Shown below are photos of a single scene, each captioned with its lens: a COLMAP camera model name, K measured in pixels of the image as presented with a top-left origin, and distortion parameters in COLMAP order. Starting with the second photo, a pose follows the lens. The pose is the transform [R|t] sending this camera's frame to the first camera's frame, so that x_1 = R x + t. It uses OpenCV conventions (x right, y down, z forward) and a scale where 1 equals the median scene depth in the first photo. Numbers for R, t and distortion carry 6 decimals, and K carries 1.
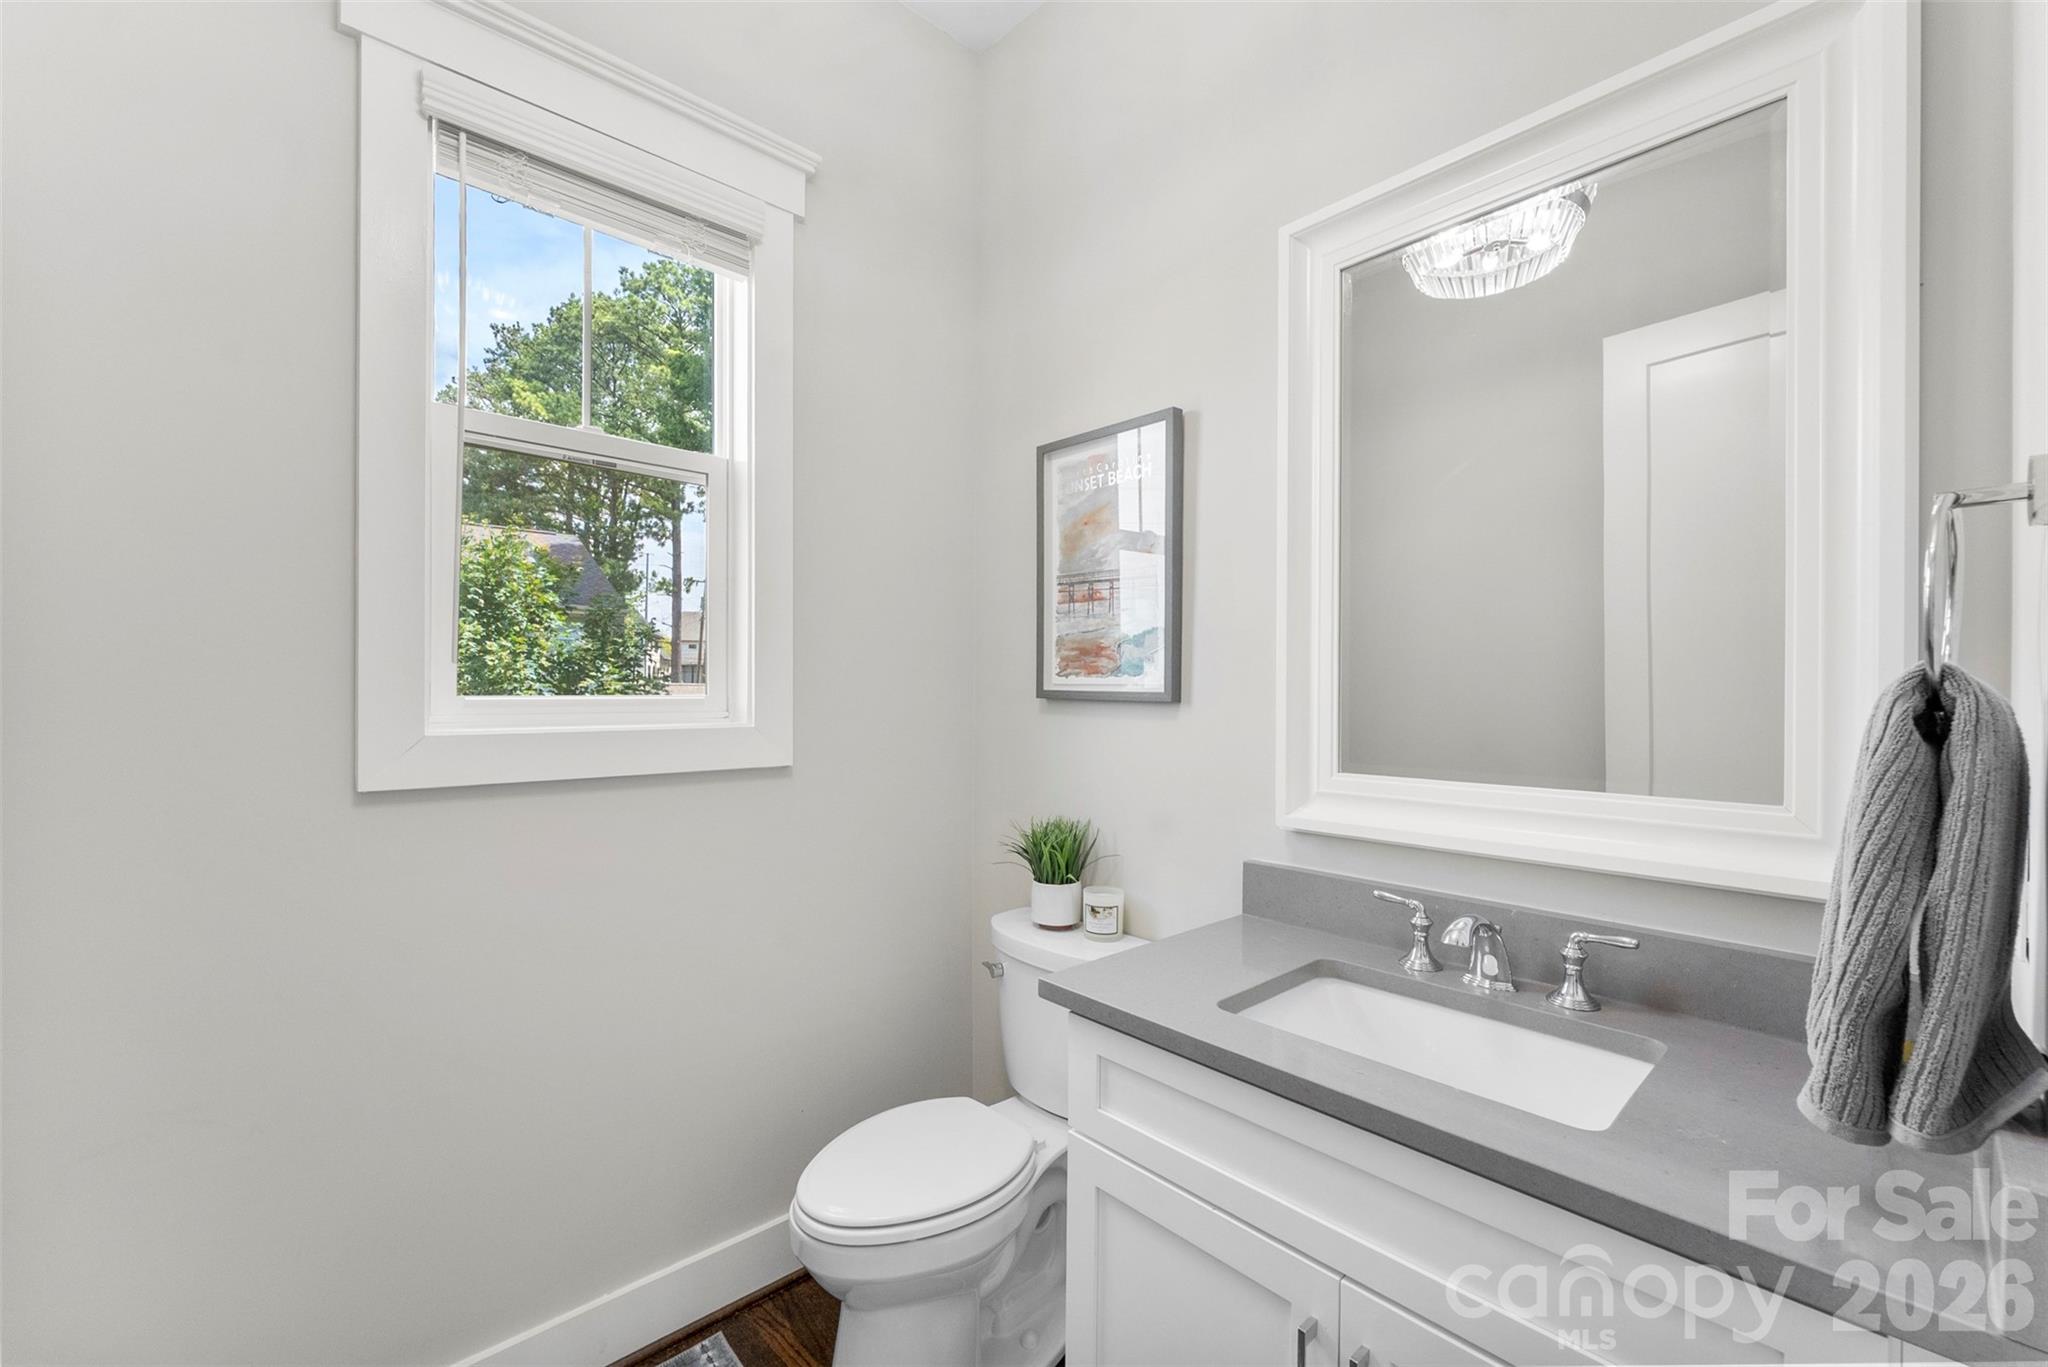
lens RADIAL K [[833.1, 0, 1024.0], [0, 833.1, 683.5], [0, 0, 1]] dist [0.000096, -0.000166]
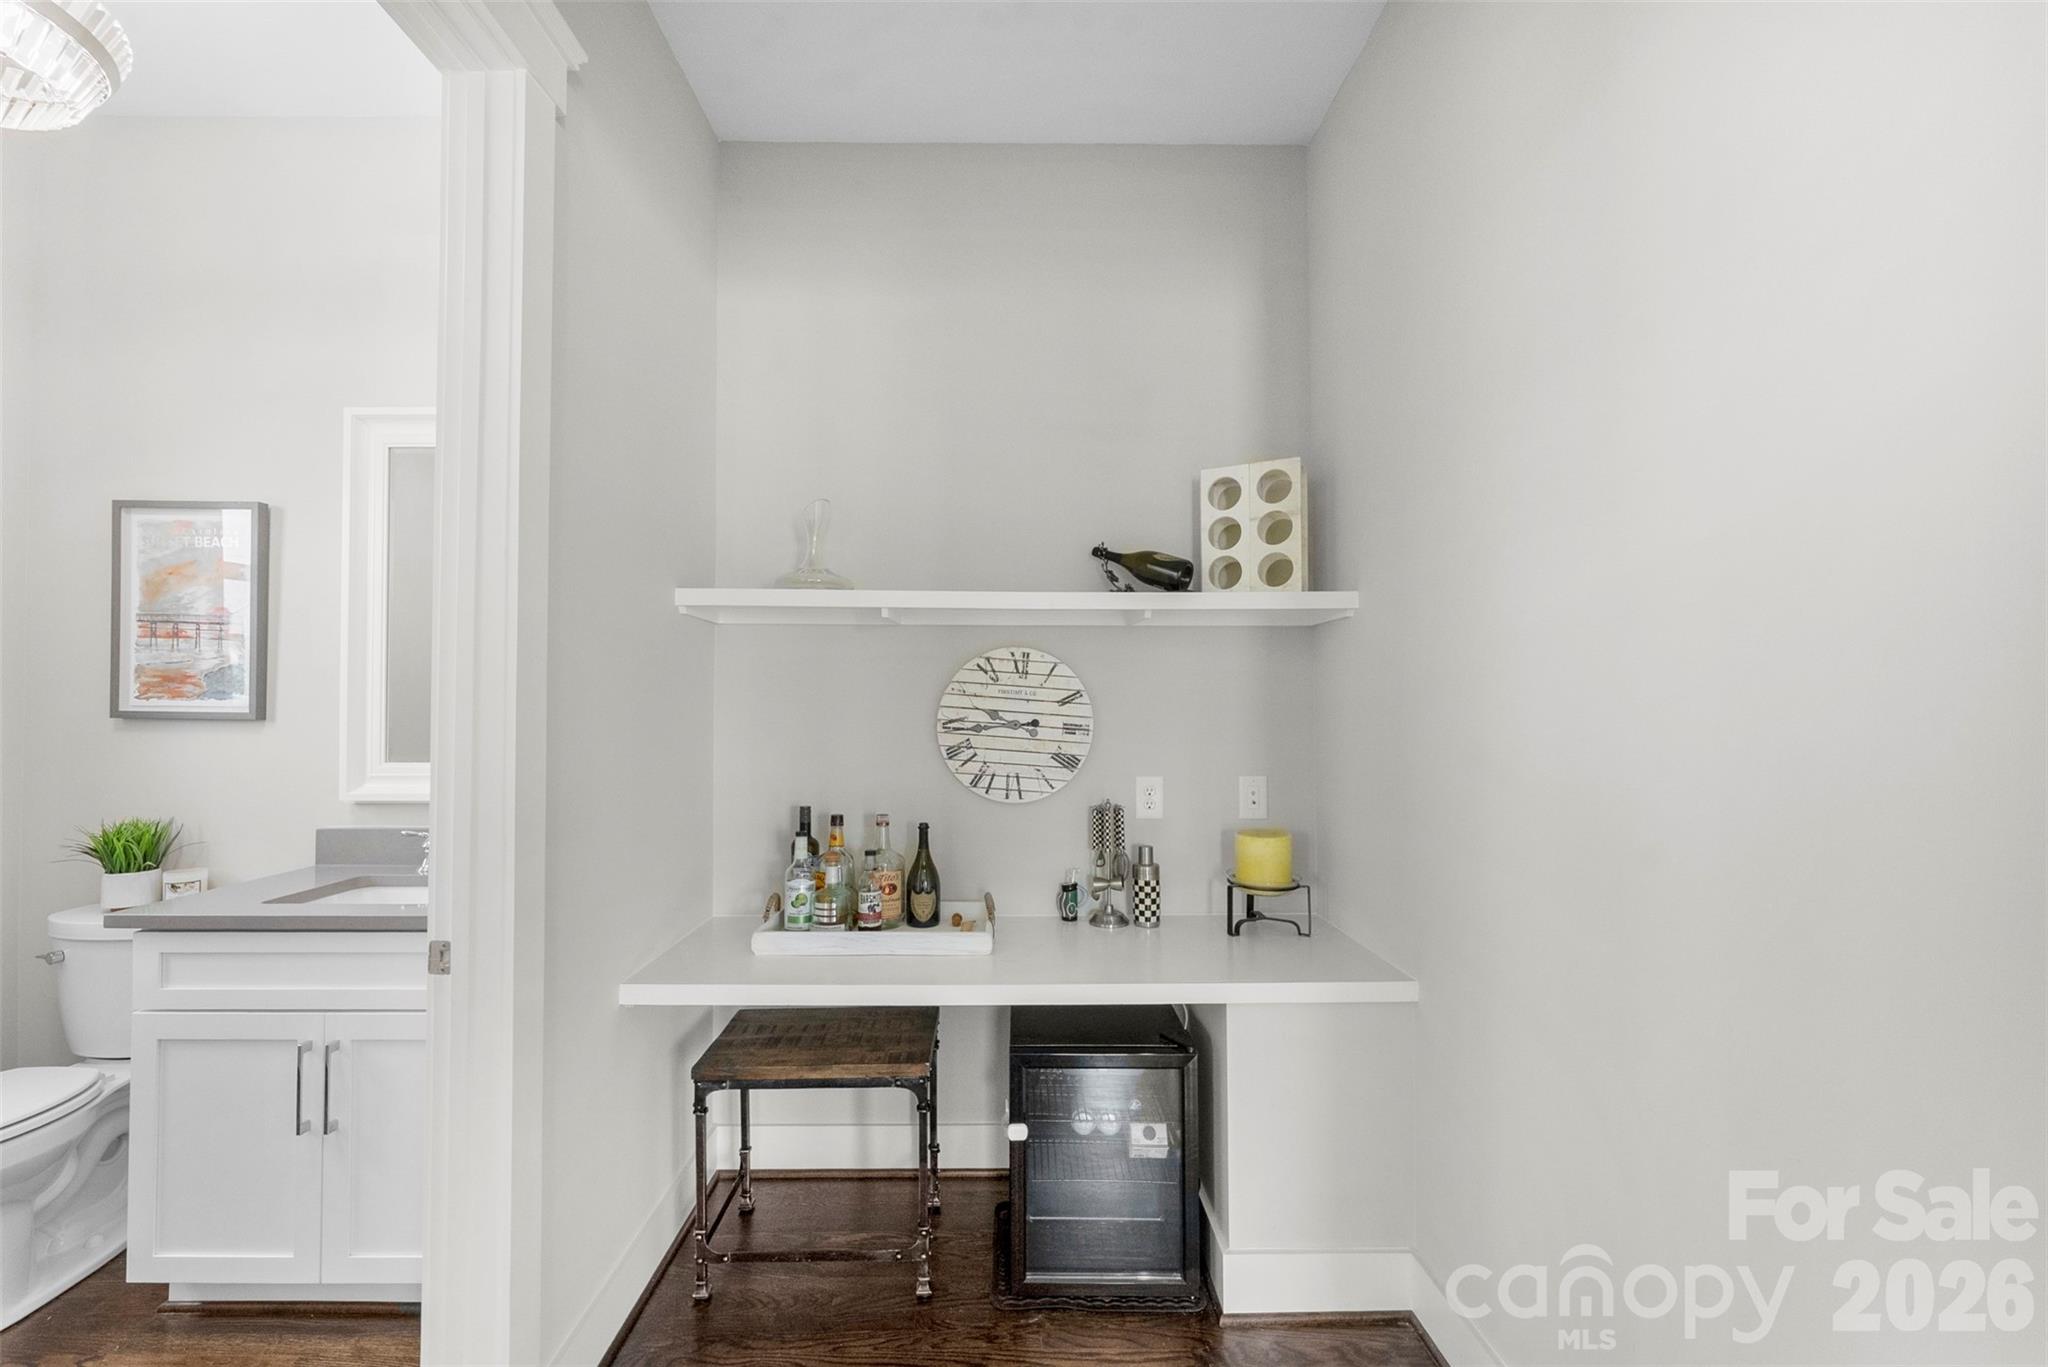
lens RADIAL K [[853.5, 0, 1029.1], [0, 853.5, 690.0], [0, 0, 1]] dist [-0.000391, 0.000115]
pose [[0.679116, 0.006044, 0.734006, 0.012701], [-0.003994, 0.999982, -0.004539, -0.022120], [-0.734020, 0.000151, 0.679128, -0.776839]]
